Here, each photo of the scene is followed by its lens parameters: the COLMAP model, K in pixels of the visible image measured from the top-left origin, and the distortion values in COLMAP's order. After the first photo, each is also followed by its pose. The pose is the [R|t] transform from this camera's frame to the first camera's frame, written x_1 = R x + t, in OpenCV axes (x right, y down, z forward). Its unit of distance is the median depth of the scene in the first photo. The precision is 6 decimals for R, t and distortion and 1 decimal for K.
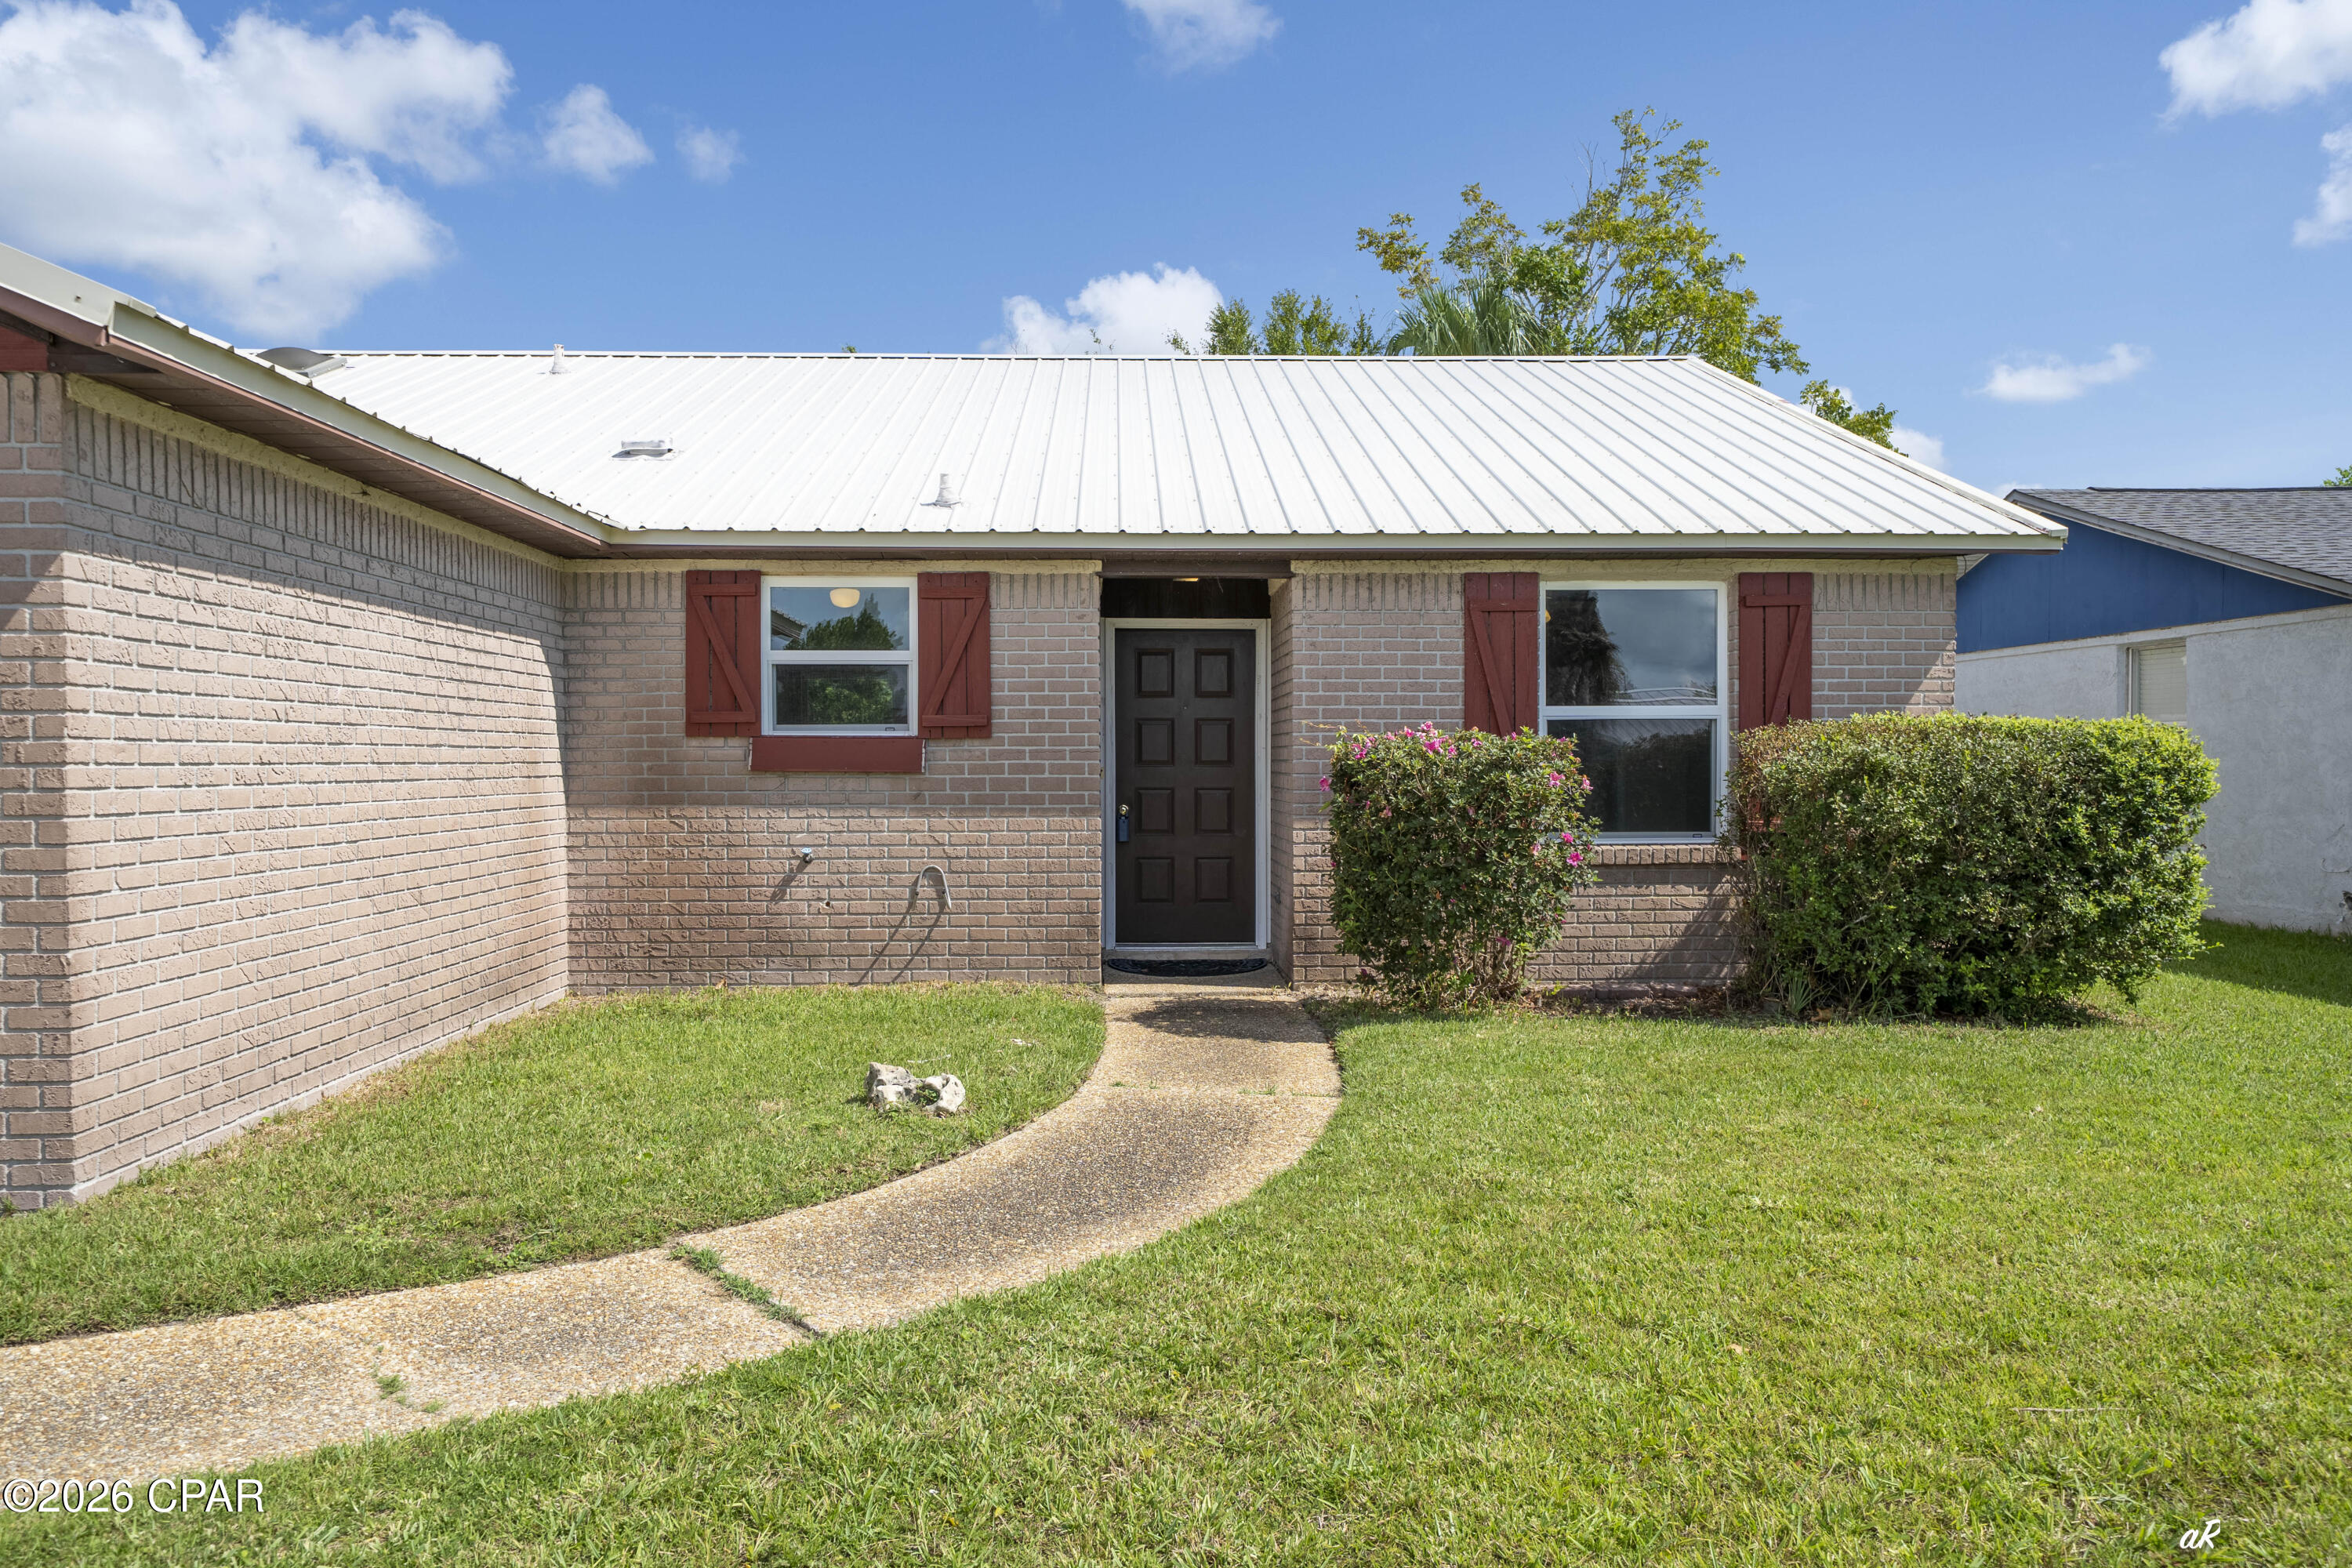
lens RADIAL K [[1646.8, 0, 1179.5], [0, 1646.8, 782.7], [0, 0, 1]] dist [0.000177, 0.001127]
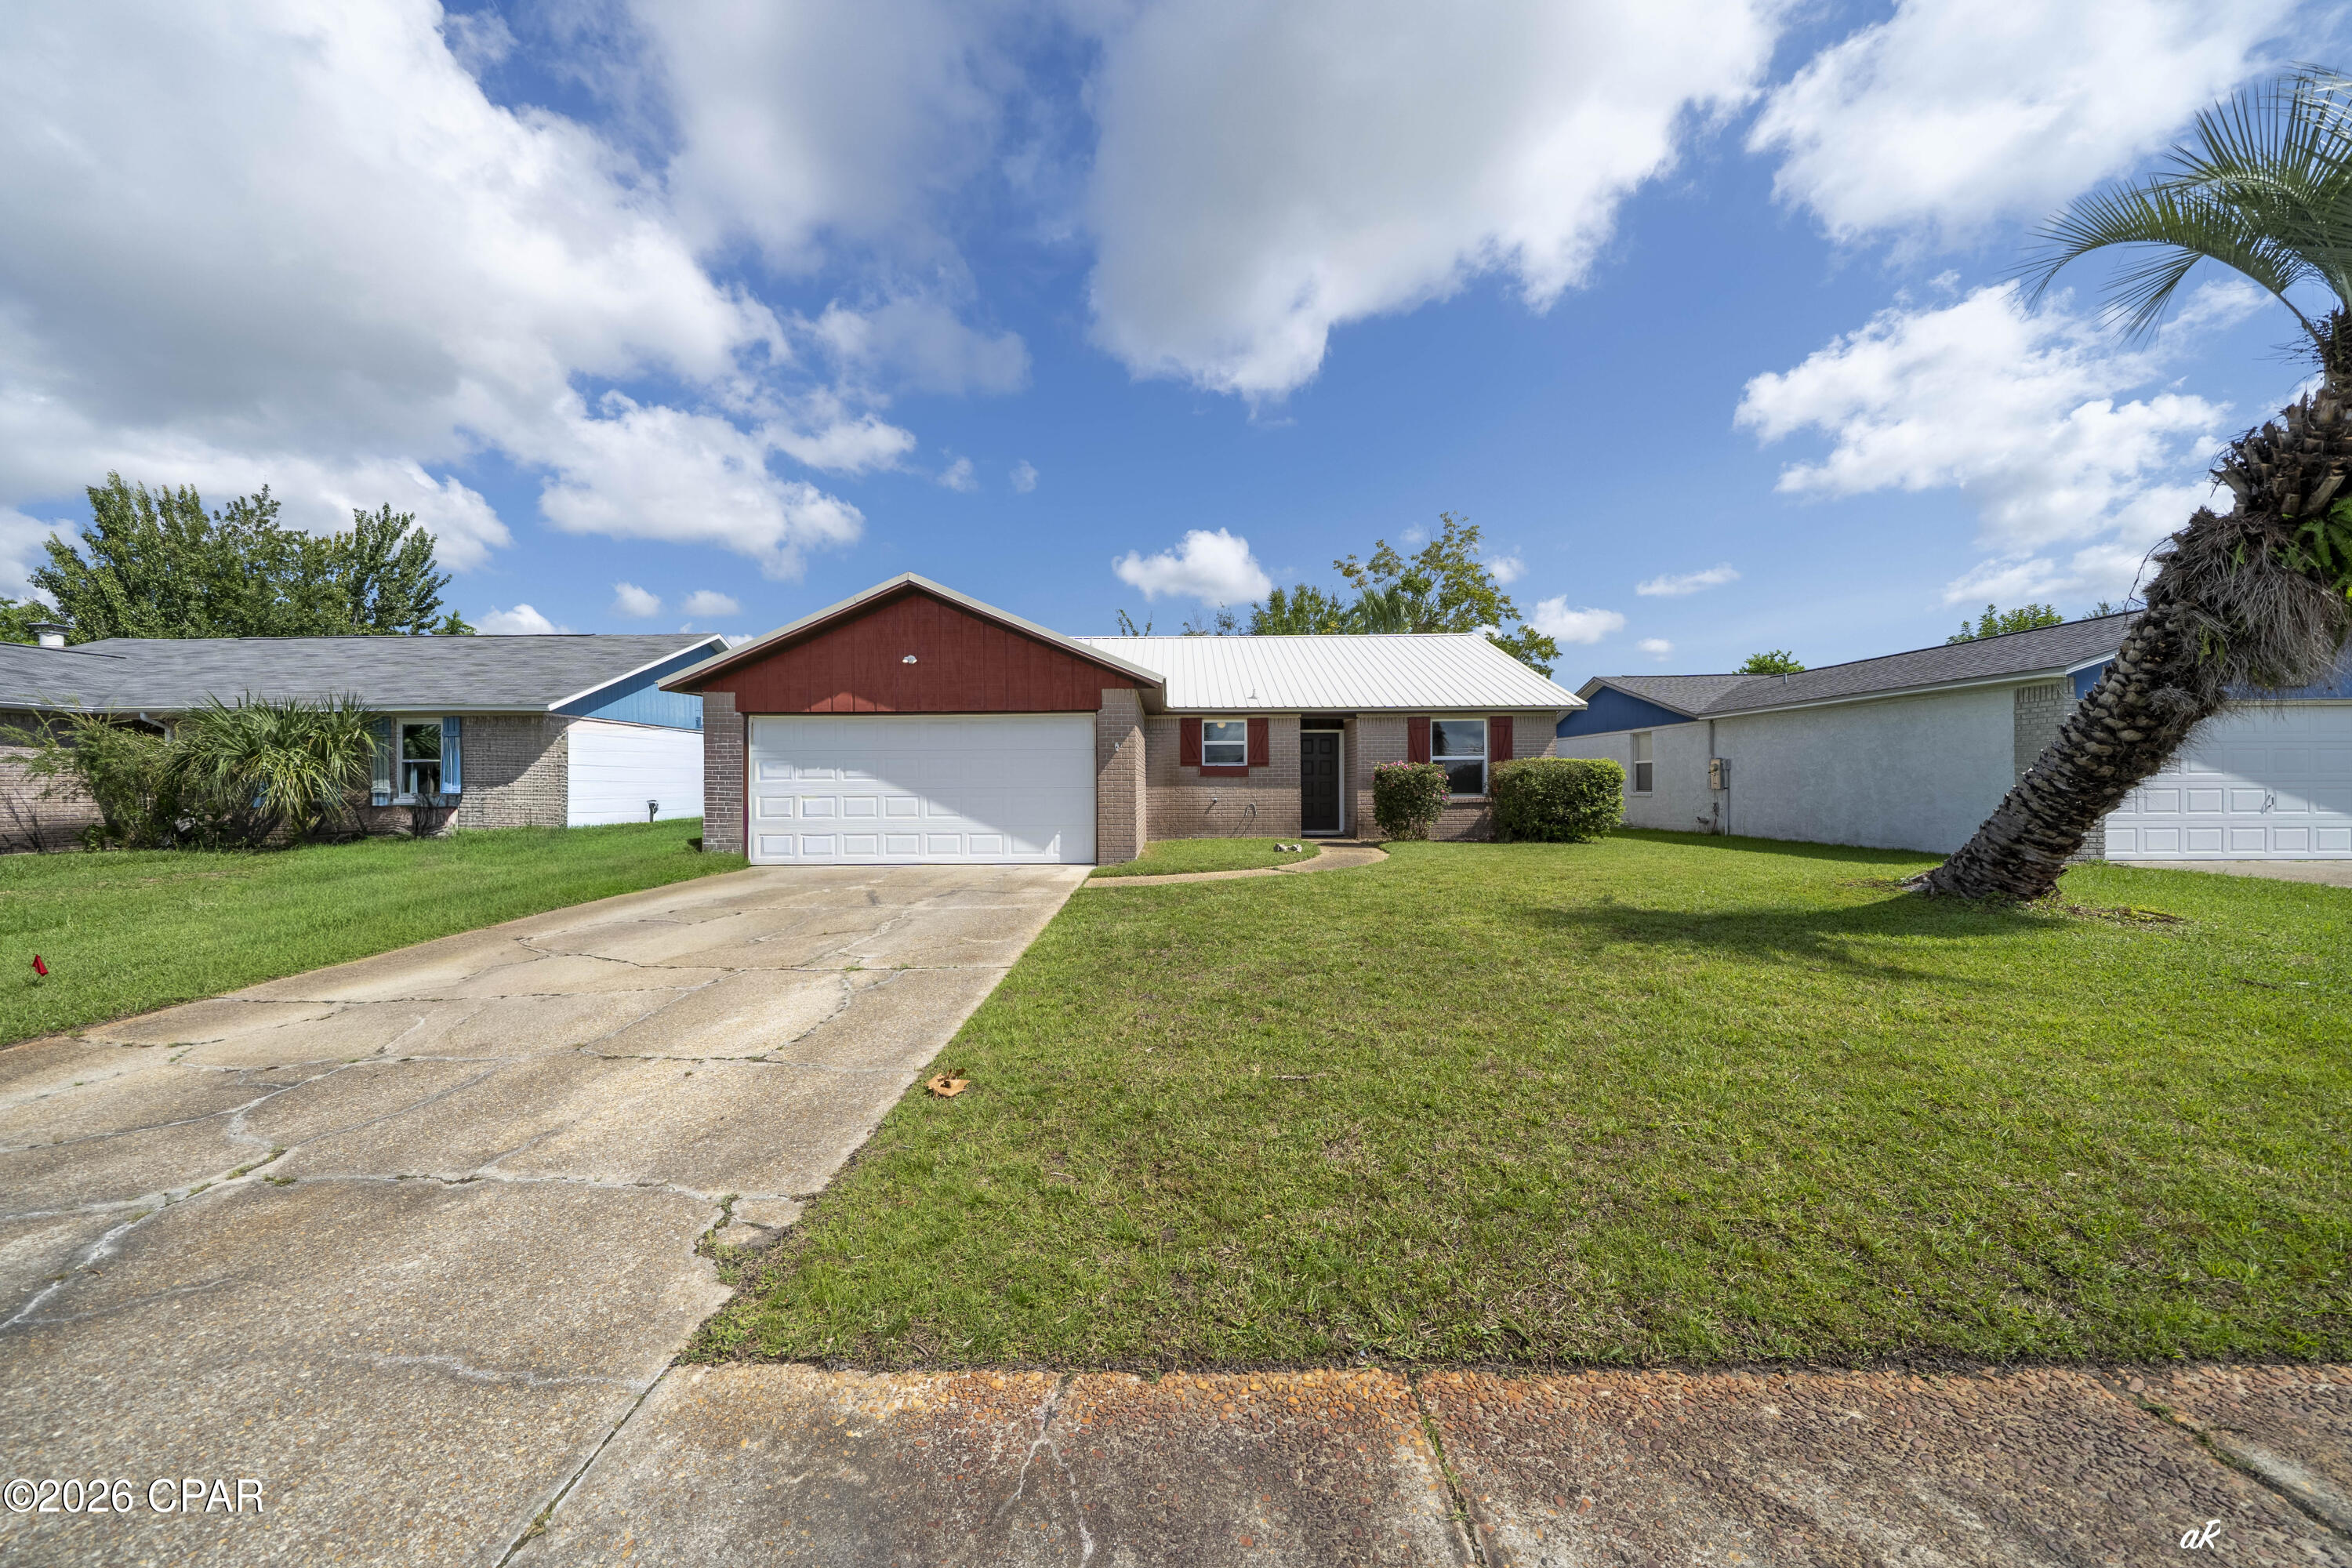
lens RADIAL K [[828.1, 0, 1162.2], [0, 828.1, 781.4], [0, 0, 1]] dist [0.000172, -0.000032]
pose [[0.998338, -0.002254, -0.057590, -0.237278], [0.001330, 0.999870, -0.016084, 0.032496], [0.057619, 0.015980, 0.998211, -0.738512]]
